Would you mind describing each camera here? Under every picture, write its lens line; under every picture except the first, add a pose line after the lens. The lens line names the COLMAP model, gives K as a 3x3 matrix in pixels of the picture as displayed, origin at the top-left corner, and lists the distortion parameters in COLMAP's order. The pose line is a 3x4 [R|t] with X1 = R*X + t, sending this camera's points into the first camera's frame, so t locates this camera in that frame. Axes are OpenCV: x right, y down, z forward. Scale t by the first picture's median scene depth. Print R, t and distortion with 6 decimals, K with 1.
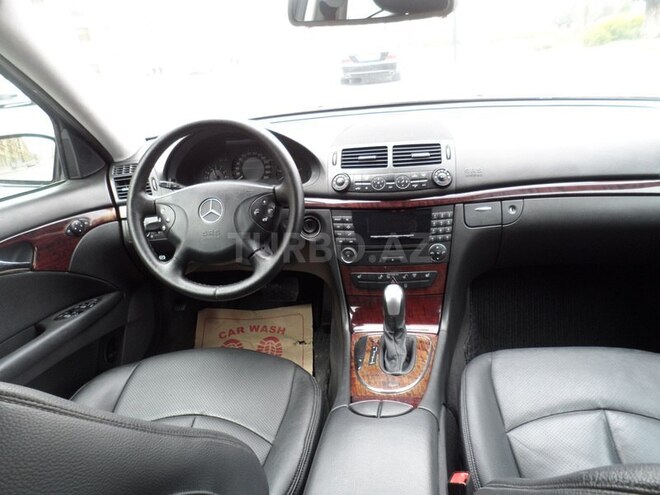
lens RADIAL K [[519.3, 0, 329.4], [0, 519.3, 244.4], [0, 0, 1]] dist [-0.081920, 0.164701]
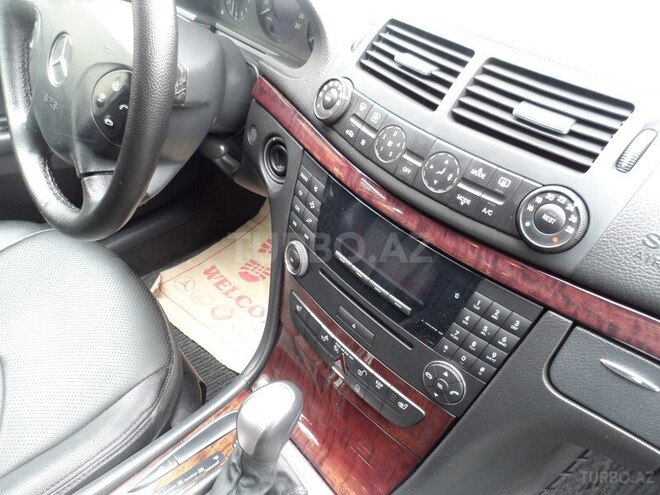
lens RADIAL K [[519.3, 0, 328.7], [0, 519.3, 251.1], [0, 0, 1]] dist [-0.081920, 0.164701]
pose [[0.758246, 0.511298, -0.404521, 0.245995], [-0.331101, 0.836483, 0.436656, -0.198549], [0.561636, -0.197155, 0.803551, 0.661615]]
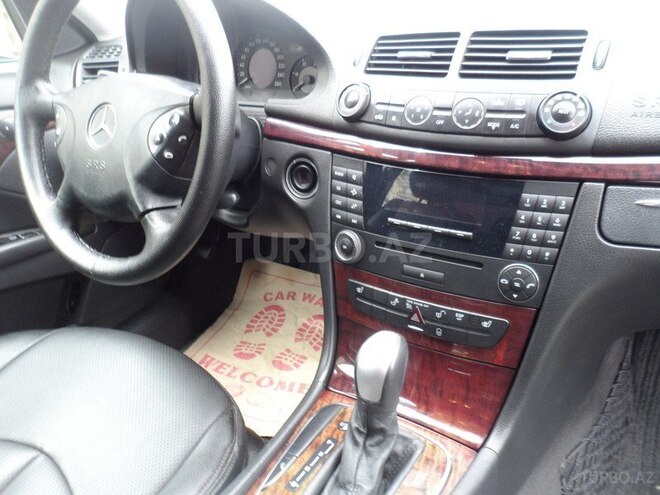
lens RADIAL K [[519.3, 0, 333.3], [0, 519.3, 246.5], [0, 0, 1]] dist [-0.081920, 0.164701]
pose [[0.916376, 0.202896, -0.345092, 0.207952], [-0.152544, 0.973986, 0.167577, -0.064466], [0.370115, -0.100922, 0.923488, 0.525033]]
